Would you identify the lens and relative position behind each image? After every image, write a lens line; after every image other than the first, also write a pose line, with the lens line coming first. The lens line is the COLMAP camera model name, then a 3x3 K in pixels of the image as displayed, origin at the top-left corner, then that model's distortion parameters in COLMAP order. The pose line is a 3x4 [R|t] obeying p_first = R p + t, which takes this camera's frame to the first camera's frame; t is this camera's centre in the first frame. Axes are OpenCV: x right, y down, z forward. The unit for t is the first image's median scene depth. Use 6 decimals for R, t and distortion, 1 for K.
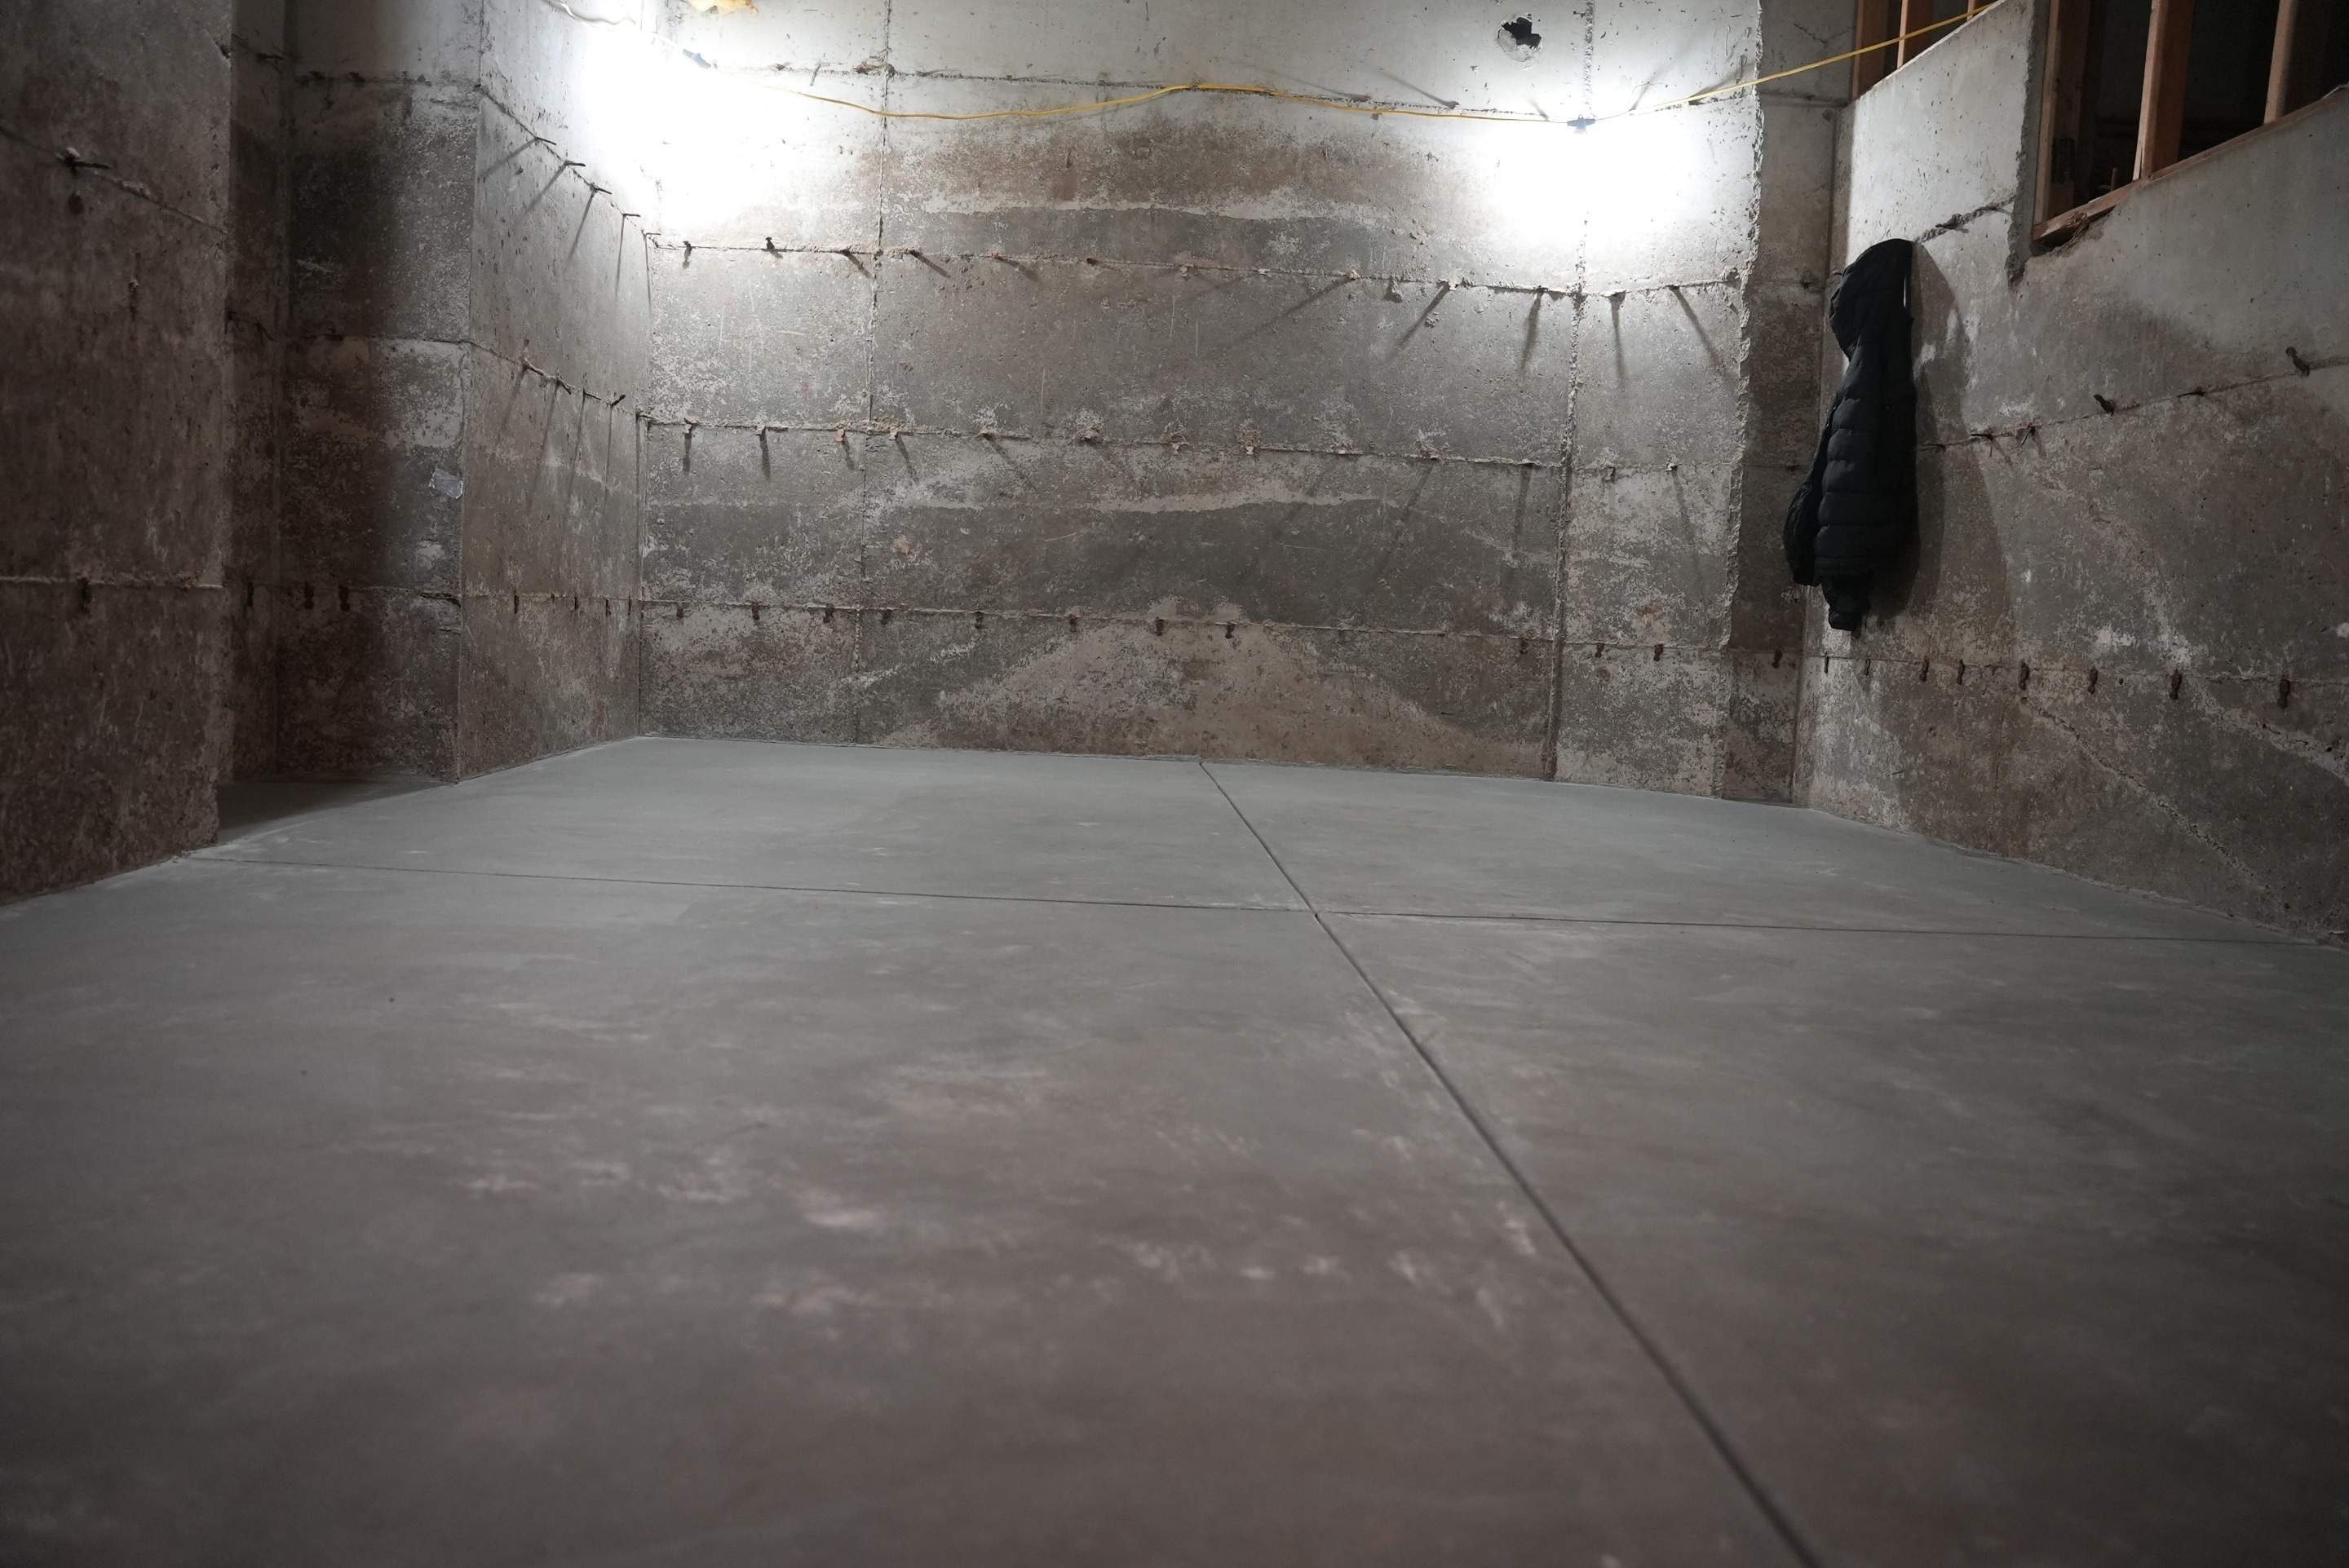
lens RADIAL K [[1622.6, 0, 1185.7], [0, 1622.6, 797.2], [0, 0, 1]] dist [-0.176051, 0.130298]
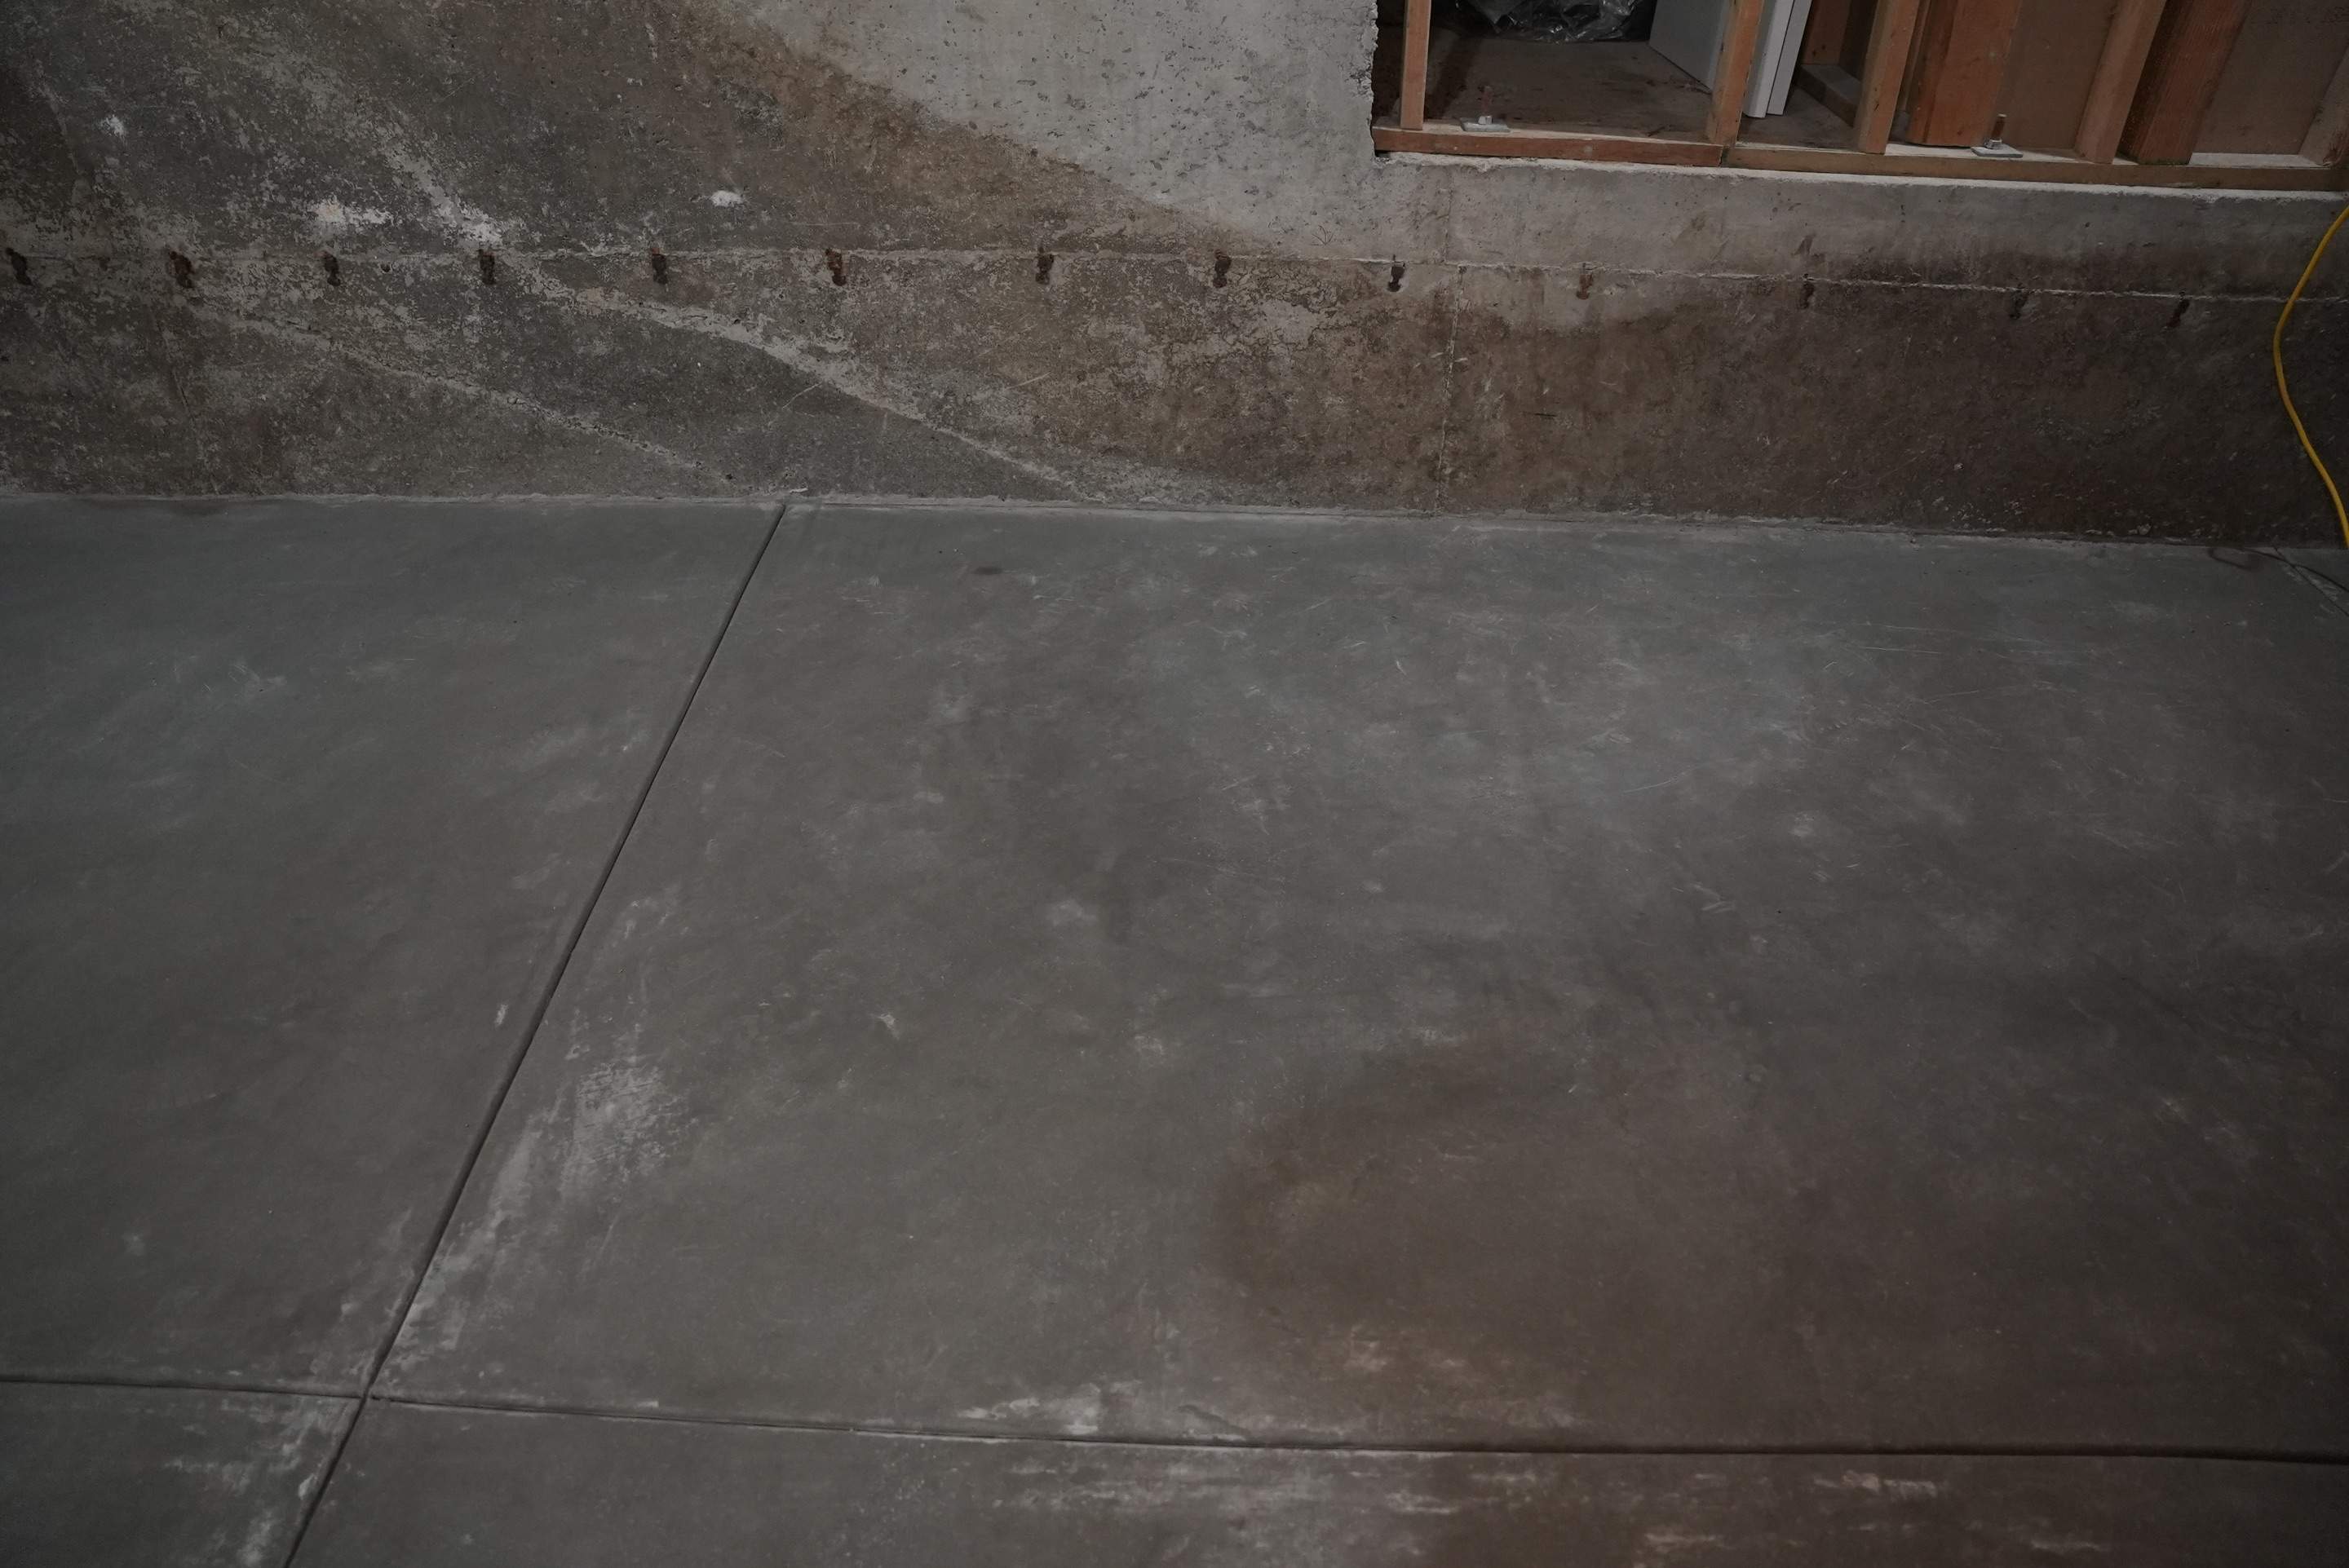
lens RADIAL K [[1622.6, 0, 1180.9], [0, 1622.6, 792.9], [0, 0, 1]] dist [-0.176051, 0.130298]
pose [[0.086856, -0.632773, 0.769451, -0.159262], [0.095774, 0.774096, 0.625781, -0.361842], [-0.991606, 0.019341, 0.127838, 0.555149]]
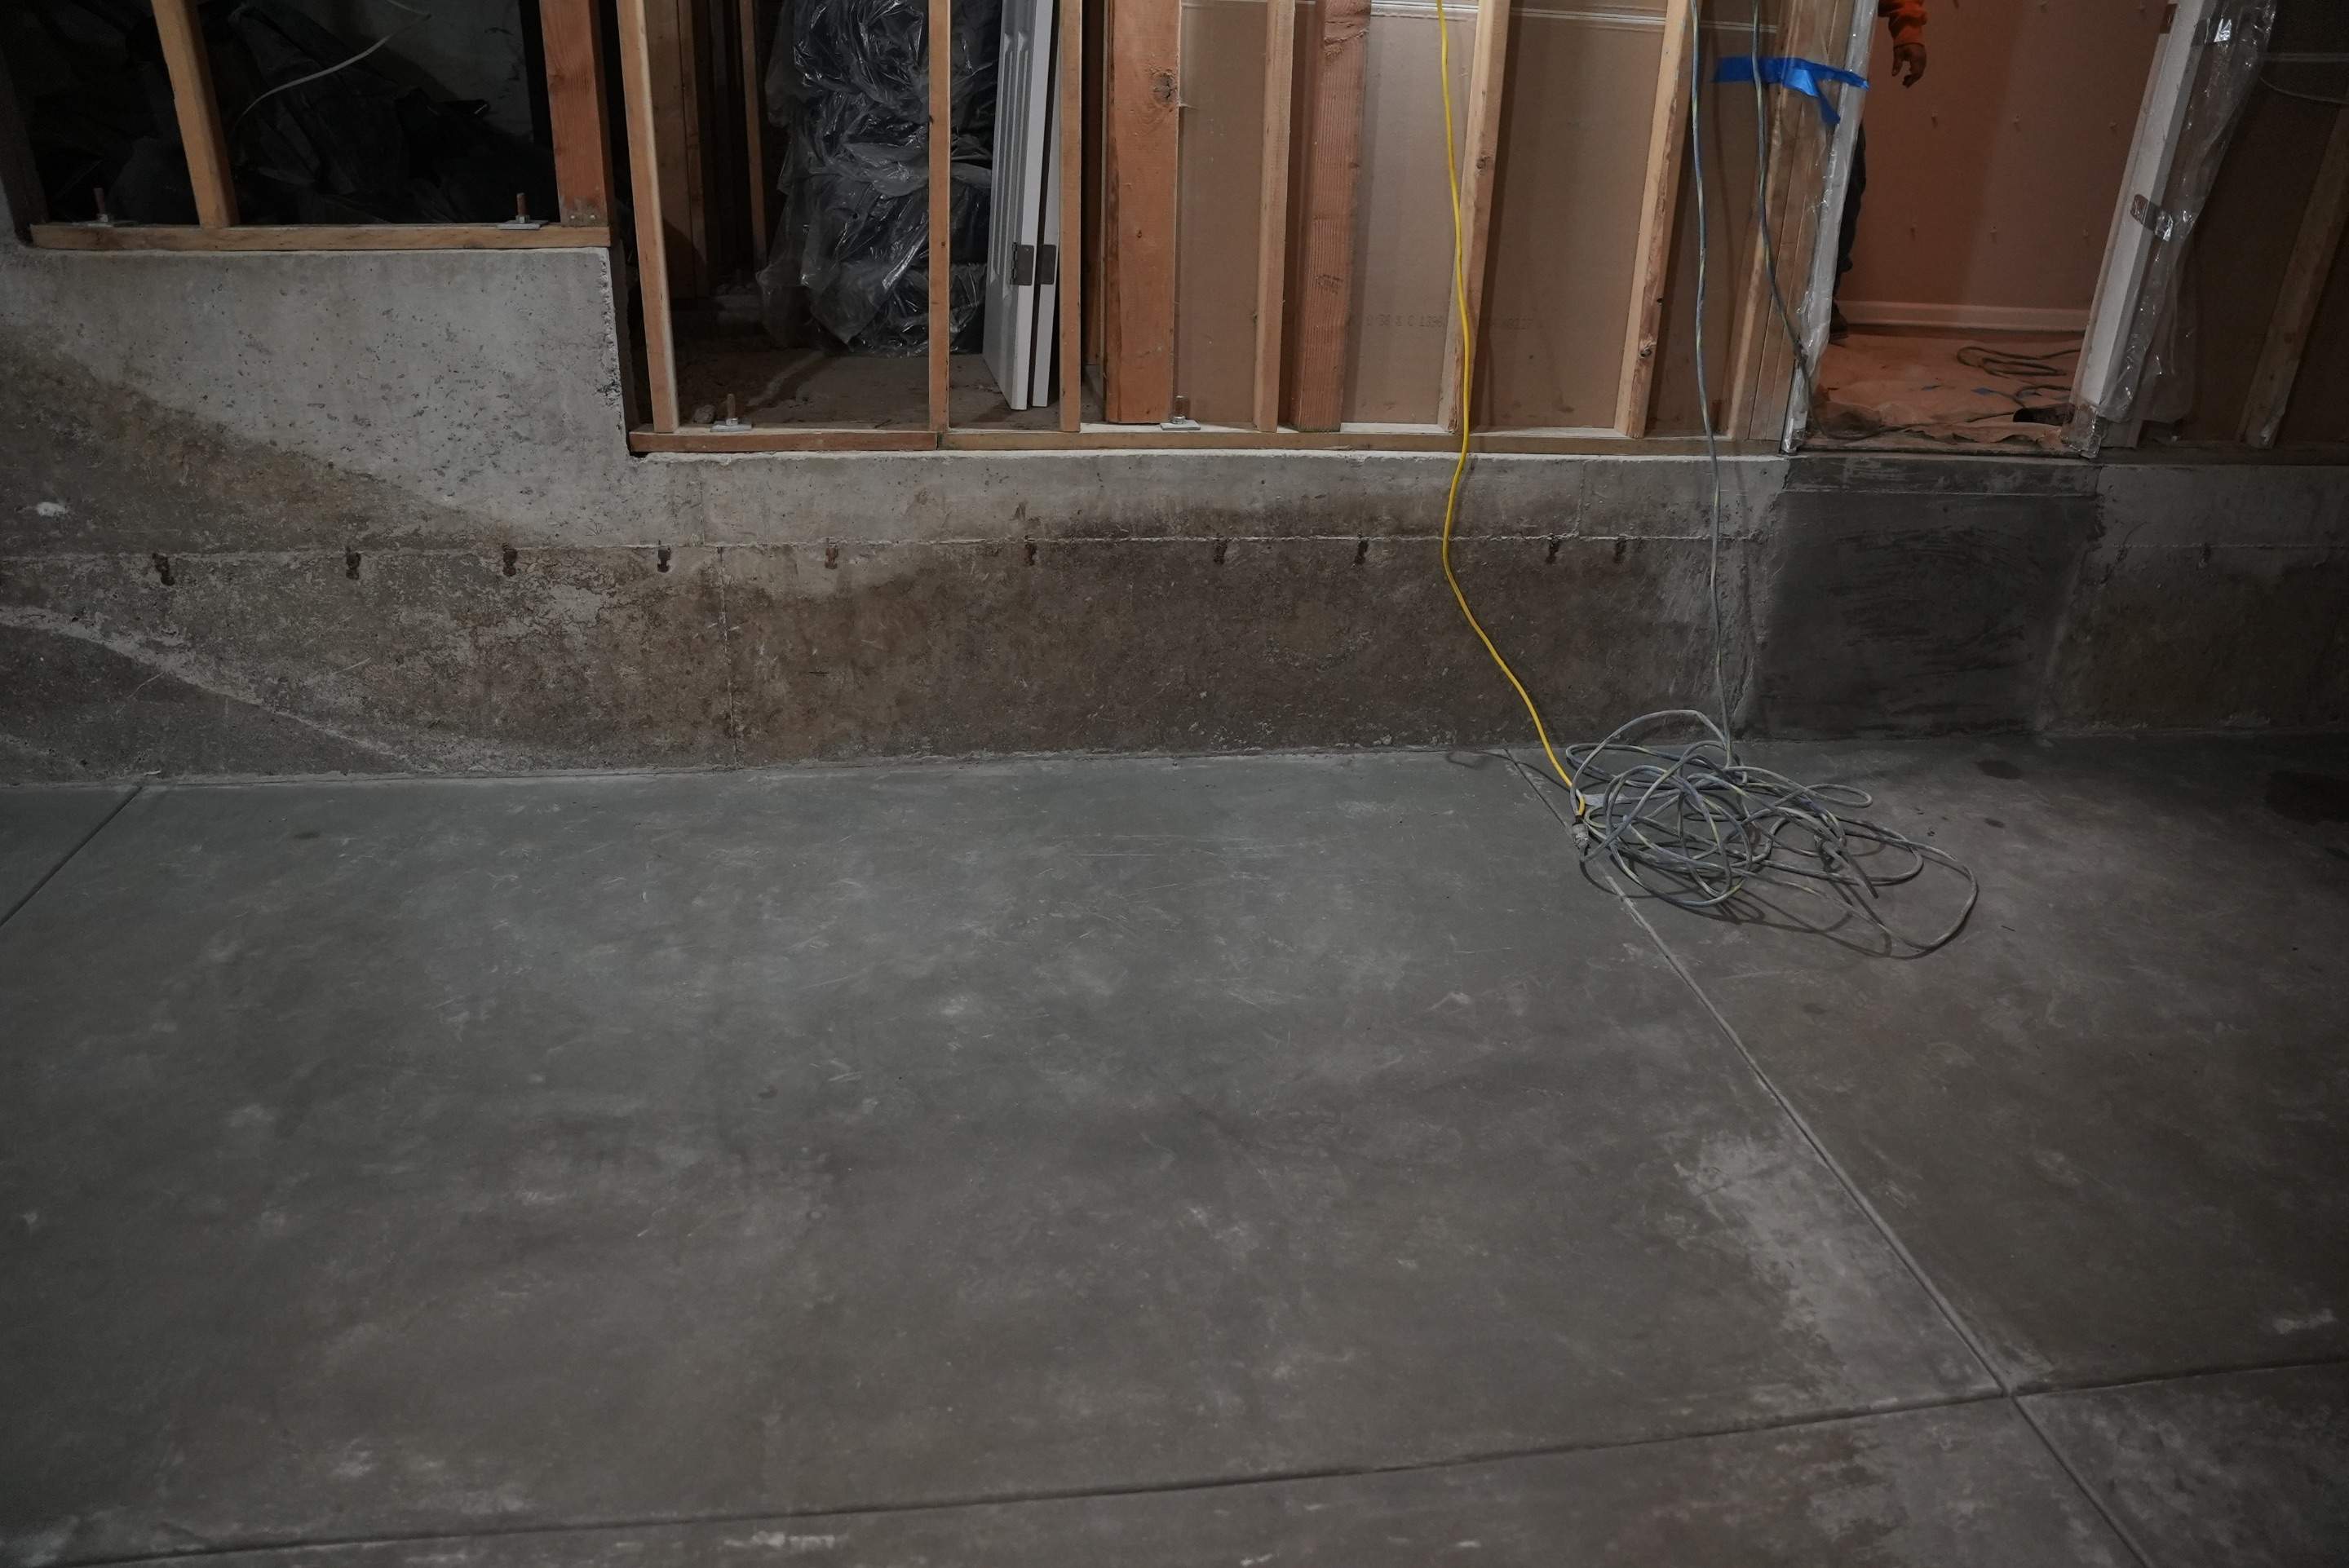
lens RADIAL K [[1622.6, 0, 1179.9], [0, 1622.6, 782.9], [0, 0, 1]] dist [-0.176051, 0.130298]
pose [[-0.080469, -0.469763, 0.879118, -0.266594], [0.062035, 0.877908, 0.474795, -0.353208], [-0.994825, 0.092742, -0.041503, 0.274179]]
